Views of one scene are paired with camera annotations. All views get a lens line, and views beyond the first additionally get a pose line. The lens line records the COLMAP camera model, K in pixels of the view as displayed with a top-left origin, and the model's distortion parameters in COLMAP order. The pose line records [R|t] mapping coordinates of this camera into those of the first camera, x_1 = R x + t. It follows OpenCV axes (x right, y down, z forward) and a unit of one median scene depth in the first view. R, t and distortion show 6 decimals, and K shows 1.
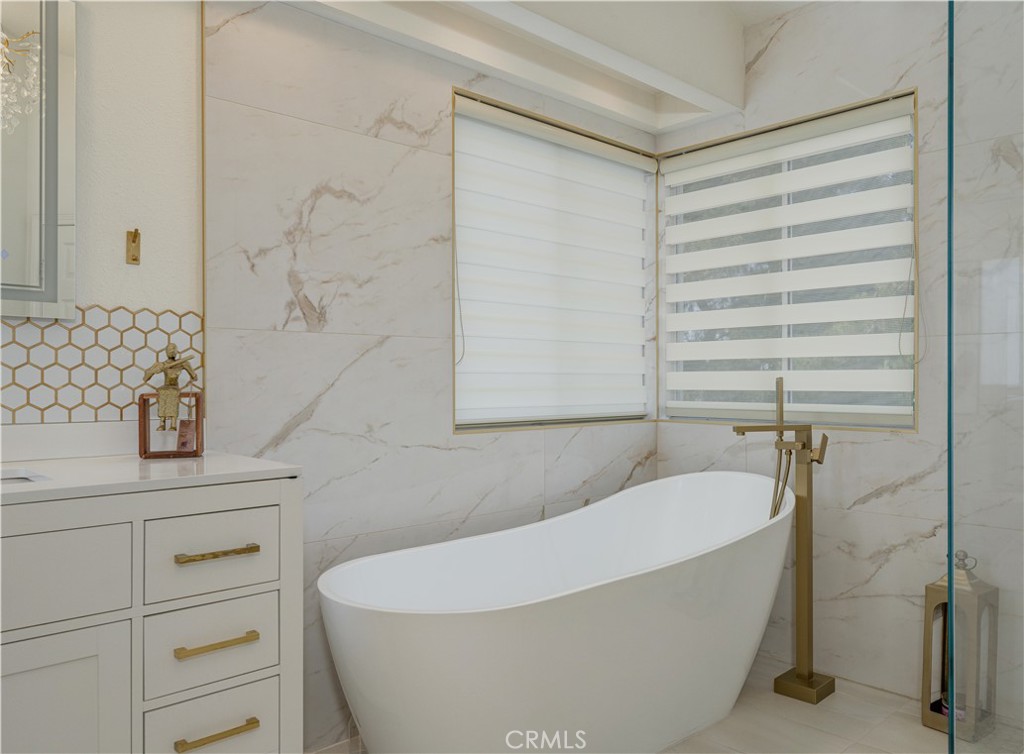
lens RADIAL K [[760.4, 0, 512.5], [0, 760.4, 378.4], [0, 0, 1]] dist [0.001942, -0.000159]
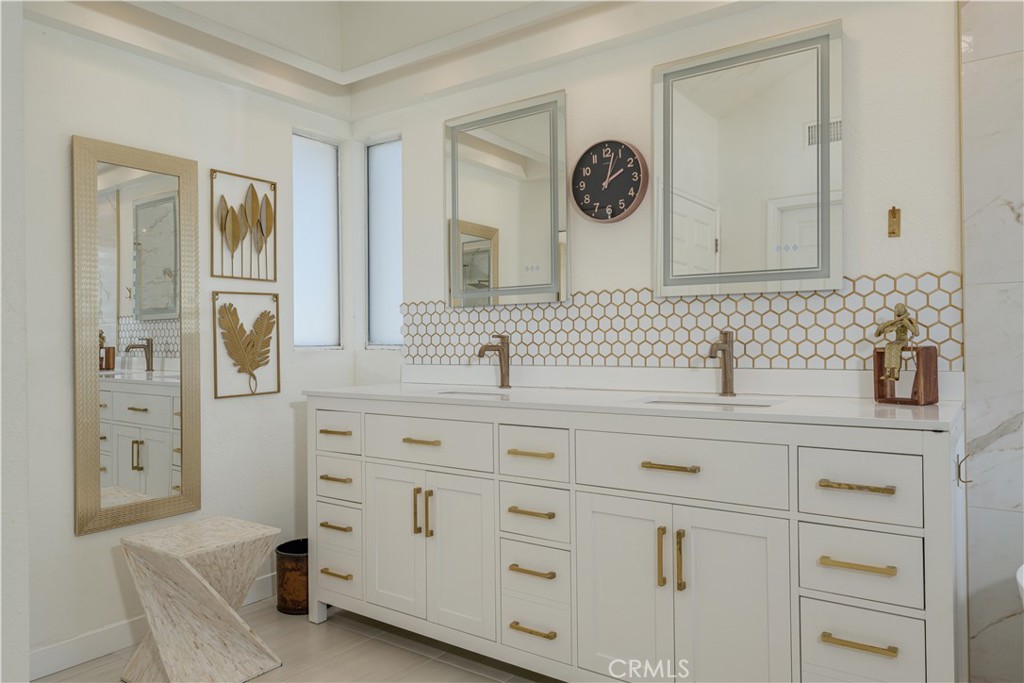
lens RADIAL K [[623.8, 0, 512.4], [0, 623.8, 342.3], [0, 0, 1]] dist [0.001099, 0.001572]
pose [[0.249460, -0.002309, -0.968382, 0.384516], [0.012861, 0.999917, 0.000929, 0.004680], [0.968300, -0.012686, 0.249469, 0.257610]]
